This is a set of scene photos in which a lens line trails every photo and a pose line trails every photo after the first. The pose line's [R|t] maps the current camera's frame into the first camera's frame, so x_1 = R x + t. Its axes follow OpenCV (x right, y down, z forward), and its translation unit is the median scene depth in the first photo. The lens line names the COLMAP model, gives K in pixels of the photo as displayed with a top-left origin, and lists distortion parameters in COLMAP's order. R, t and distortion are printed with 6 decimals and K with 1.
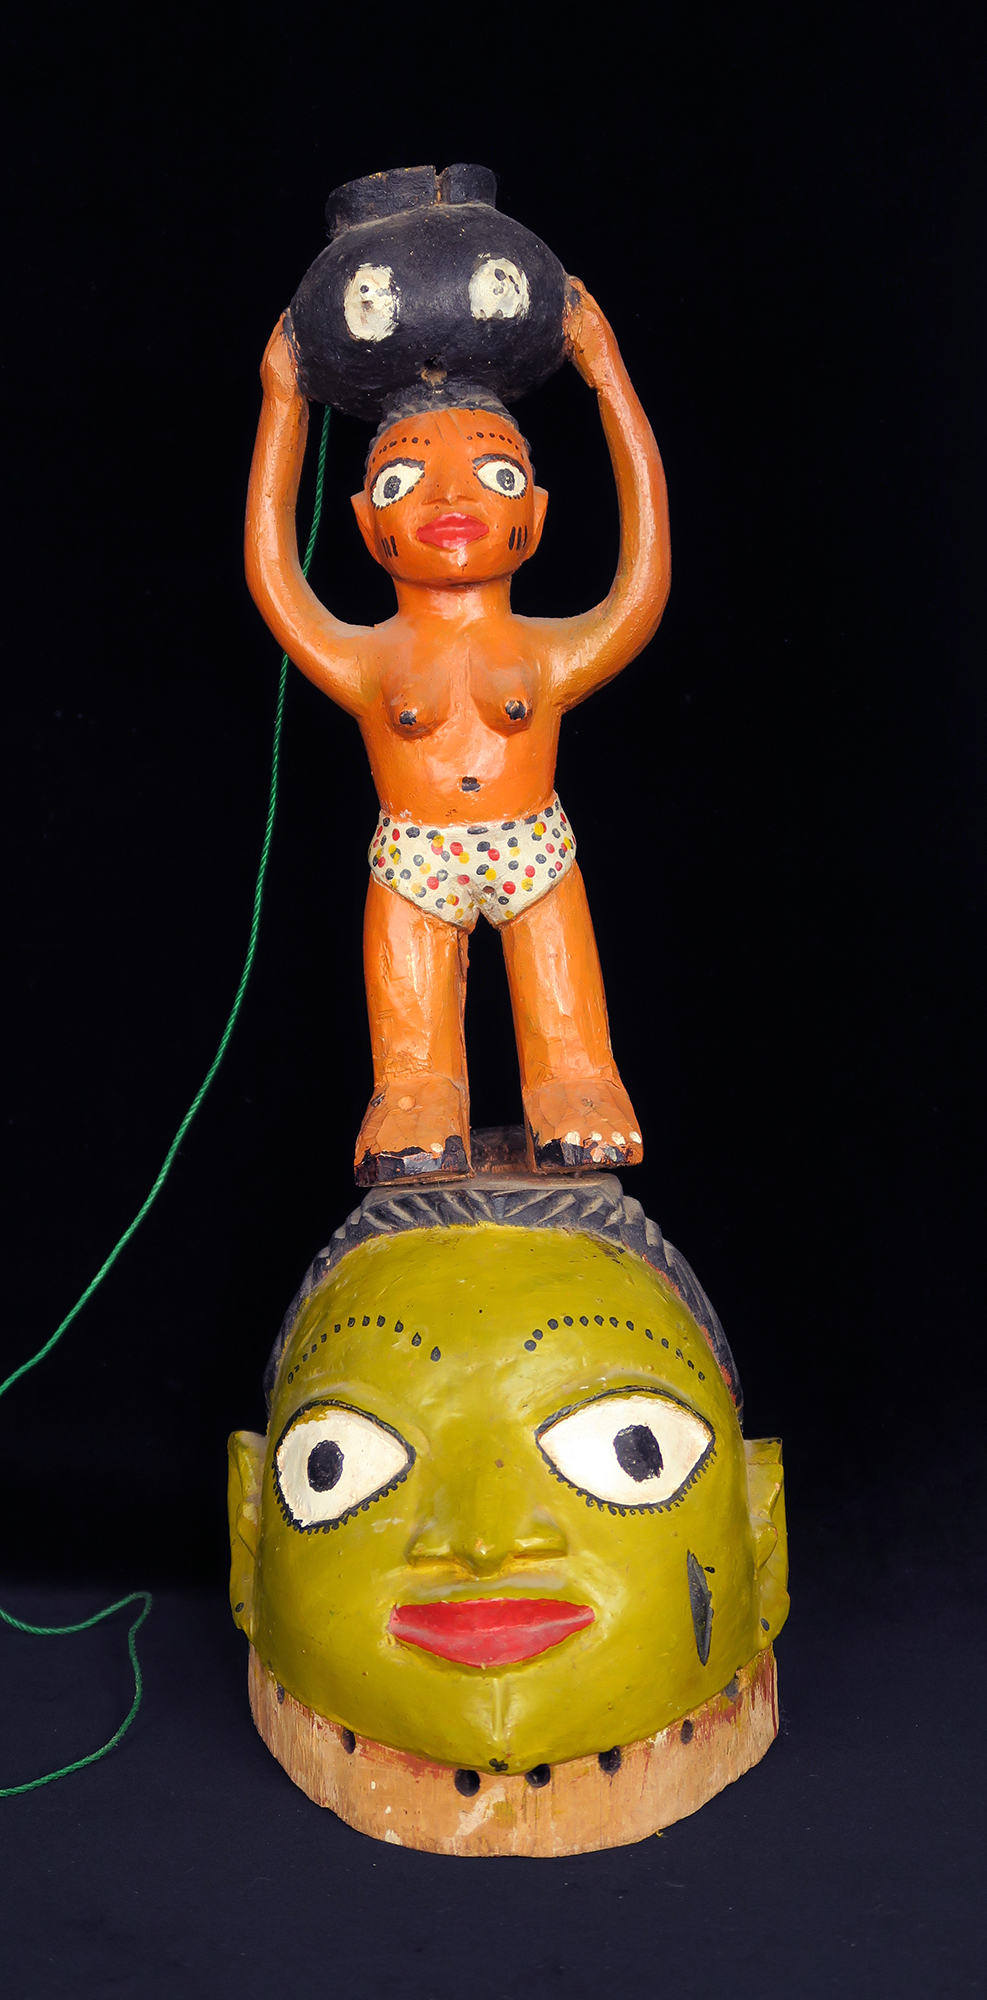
lens RADIAL K [[2977.1, 0, 418.3], [0, 2977.1, 974.2], [0, 0, 1]] dist [0.041040, 0.000000]
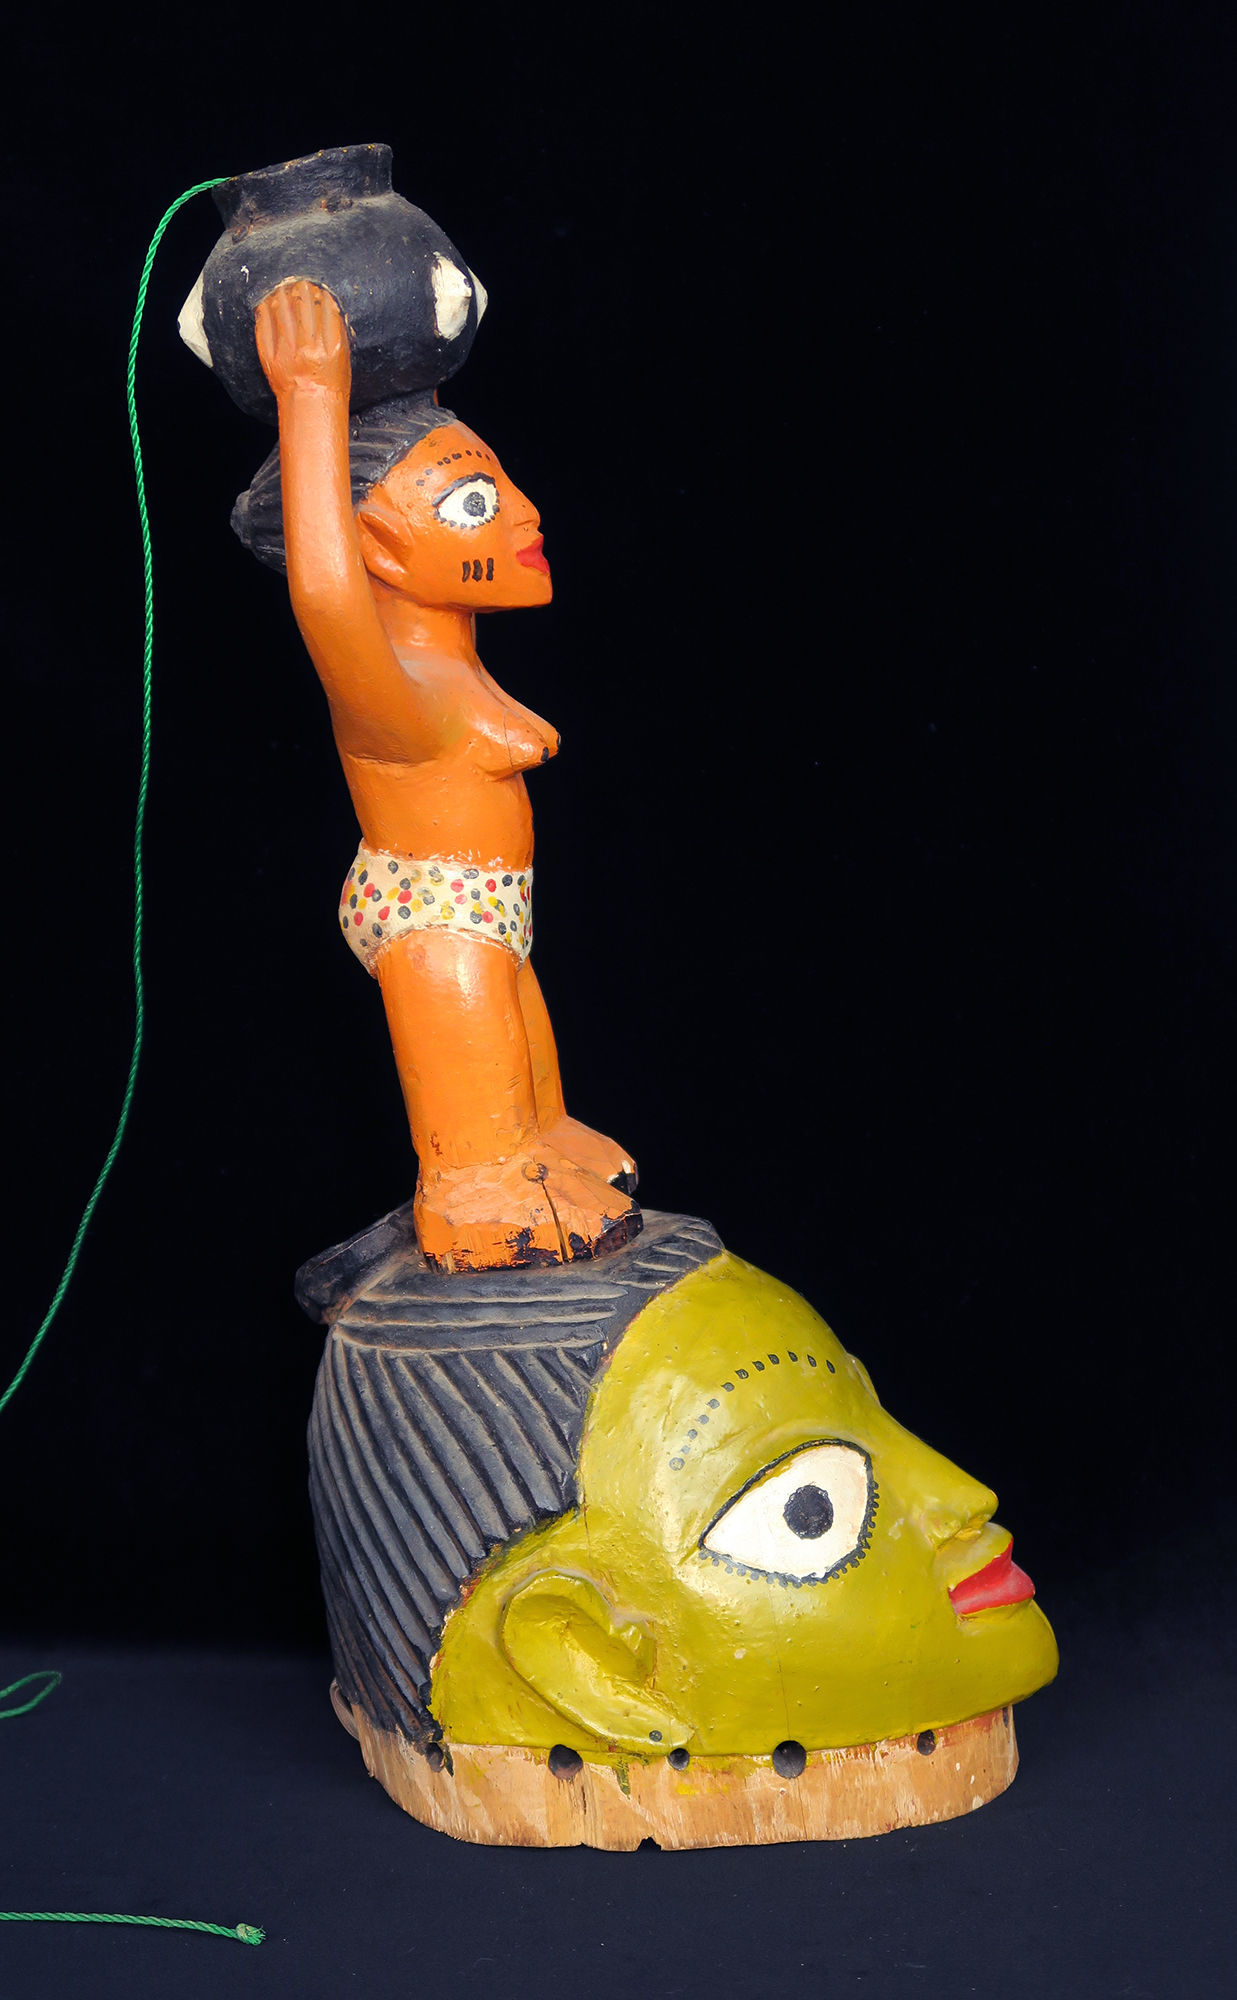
lens RADIAL K [[3094.8, 0, 696.5], [0, 3094.8, 997.7], [0, 0, 1]] dist [0.027062, 0.000000]
pose [[0.076542, -0.114834, 0.990431, -0.952343], [0.130821, 0.985915, 0.104200, -0.104311], [-0.988447, 0.121594, 0.090487, 0.862930]]
